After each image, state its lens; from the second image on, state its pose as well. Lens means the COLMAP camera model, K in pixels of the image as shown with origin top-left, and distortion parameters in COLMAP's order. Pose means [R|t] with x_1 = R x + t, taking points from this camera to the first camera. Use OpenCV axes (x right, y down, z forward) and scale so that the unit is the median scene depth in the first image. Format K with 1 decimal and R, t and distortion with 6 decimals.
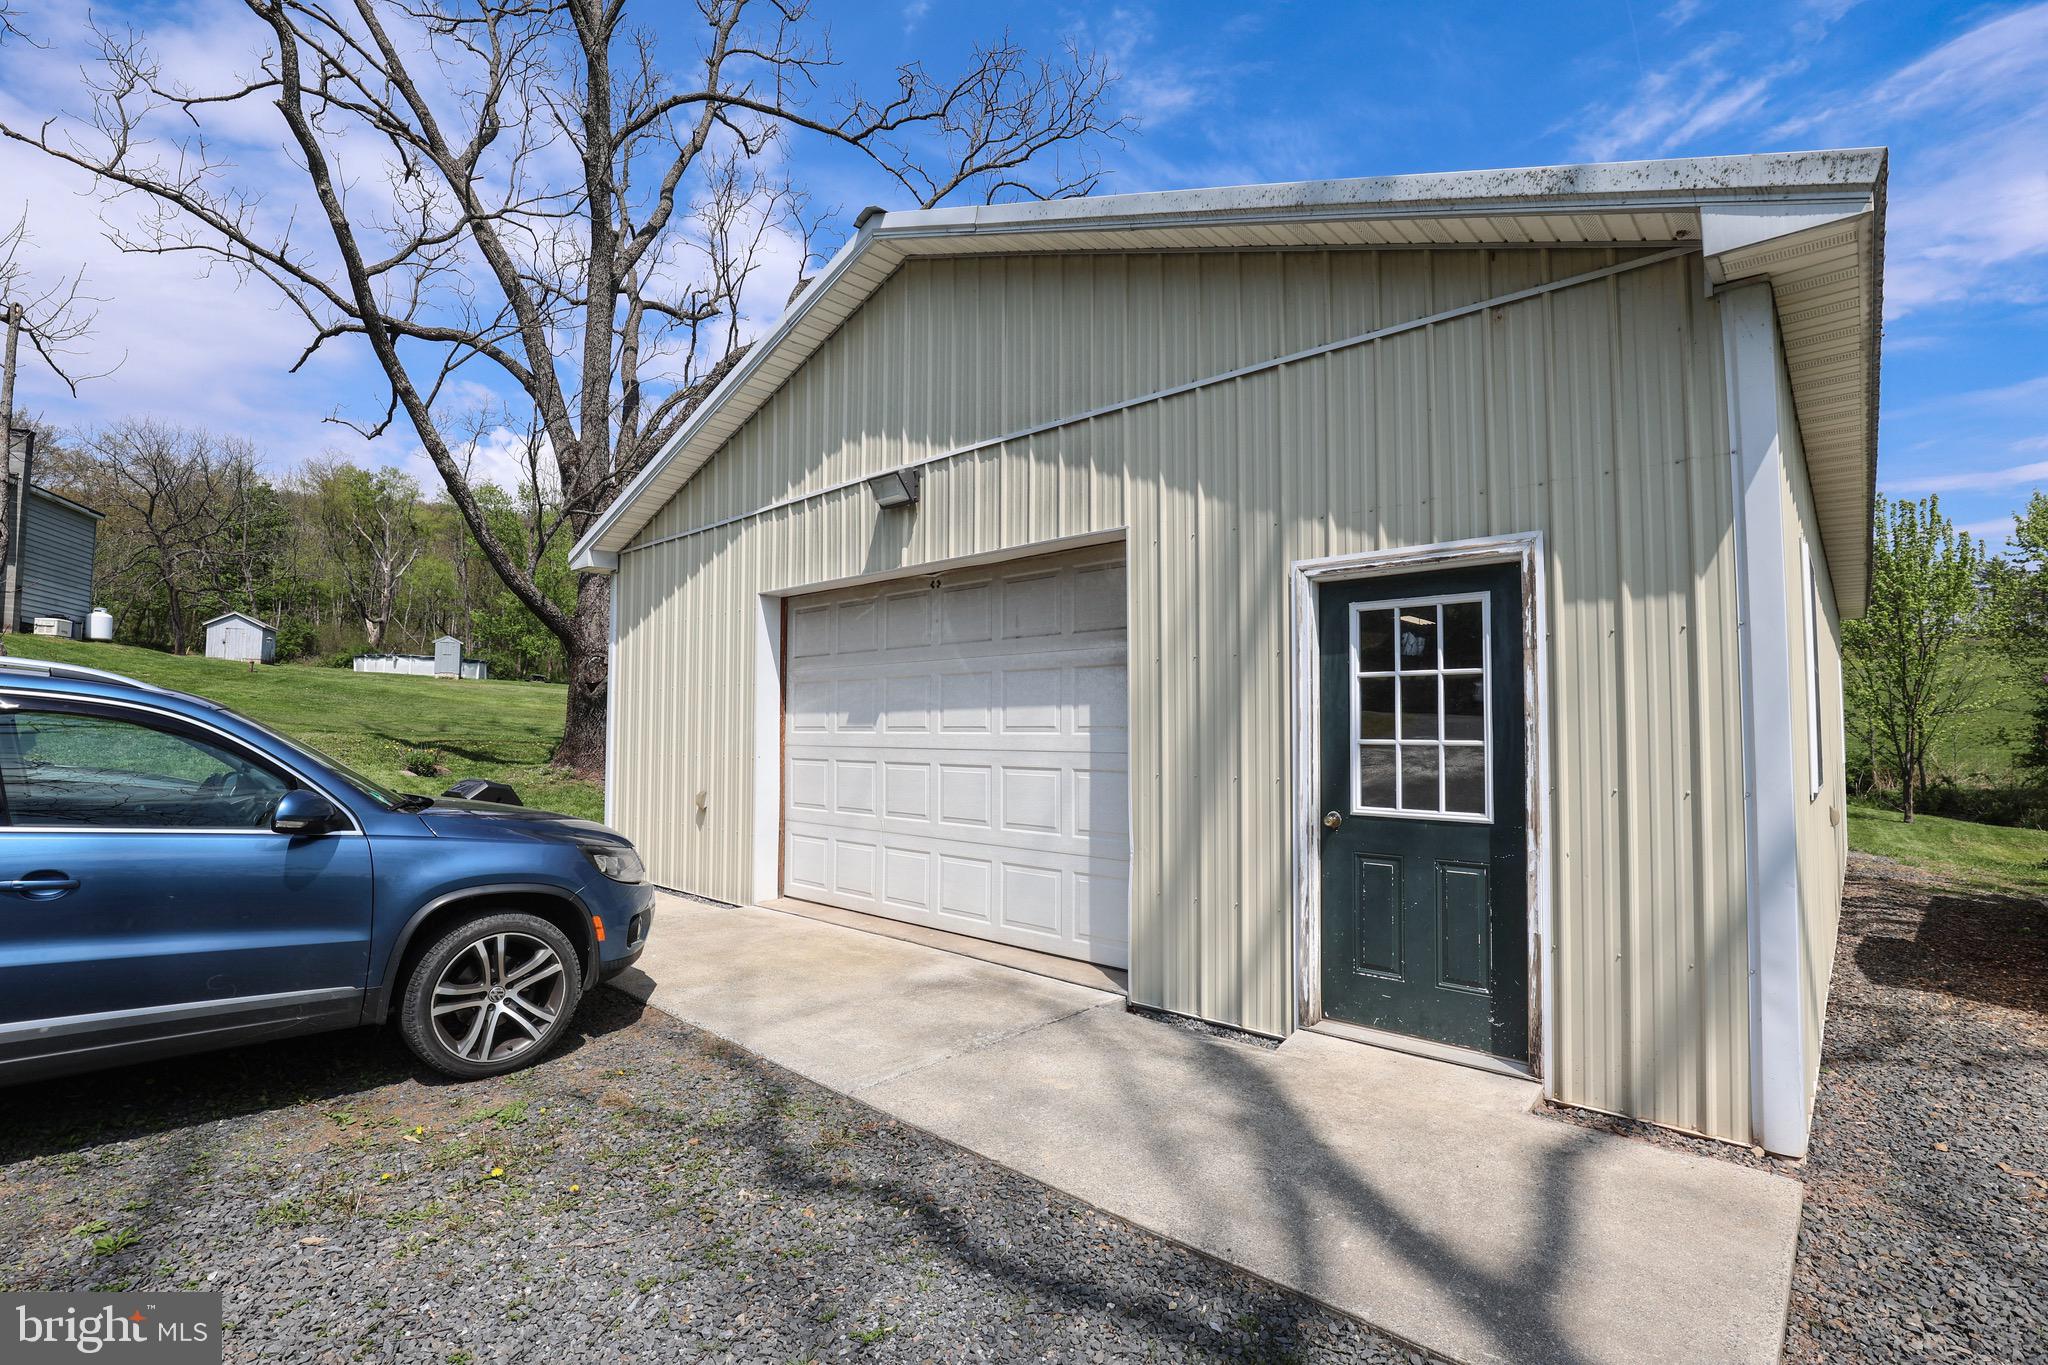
lens RADIAL K [[950.7, 0, 1008.3], [0, 950.7, 681.6], [0, 0, 1]] dist [-0.036978, 0.007911]
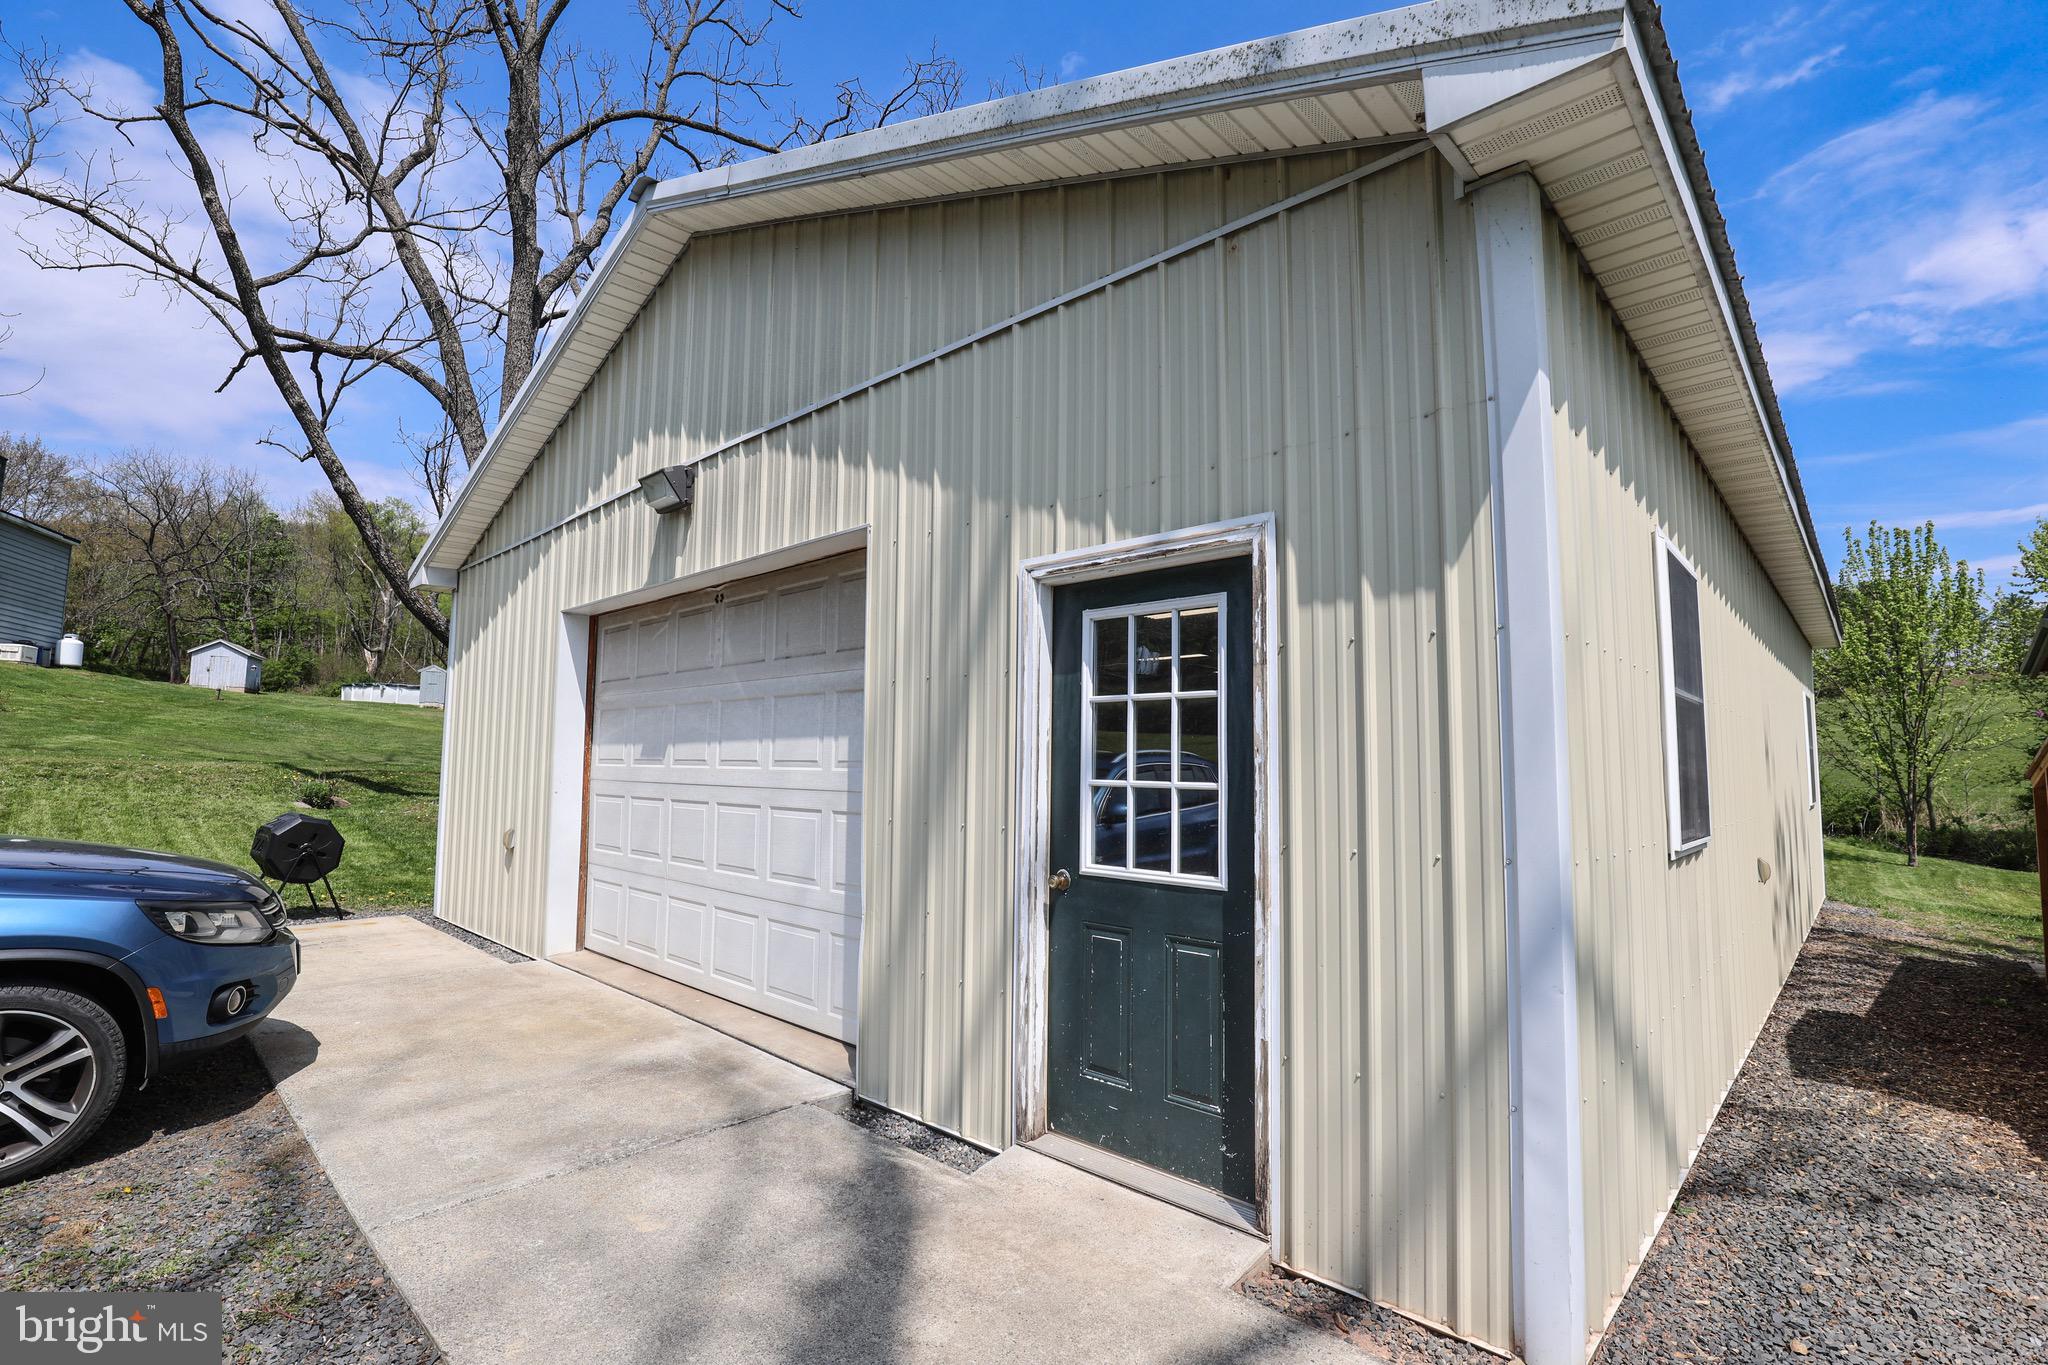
lens RADIAL K [[942.9, 0, 1018.5], [0, 942.9, 681.0], [0, 0, 1]] dist [-0.035739, 0.007559]
pose [[0.999916, 0.004660, -0.012104, 0.240193], [-0.005094, 0.999336, -0.036080, 0.005038], [0.011927, 0.036138, 0.999276, 0.149557]]
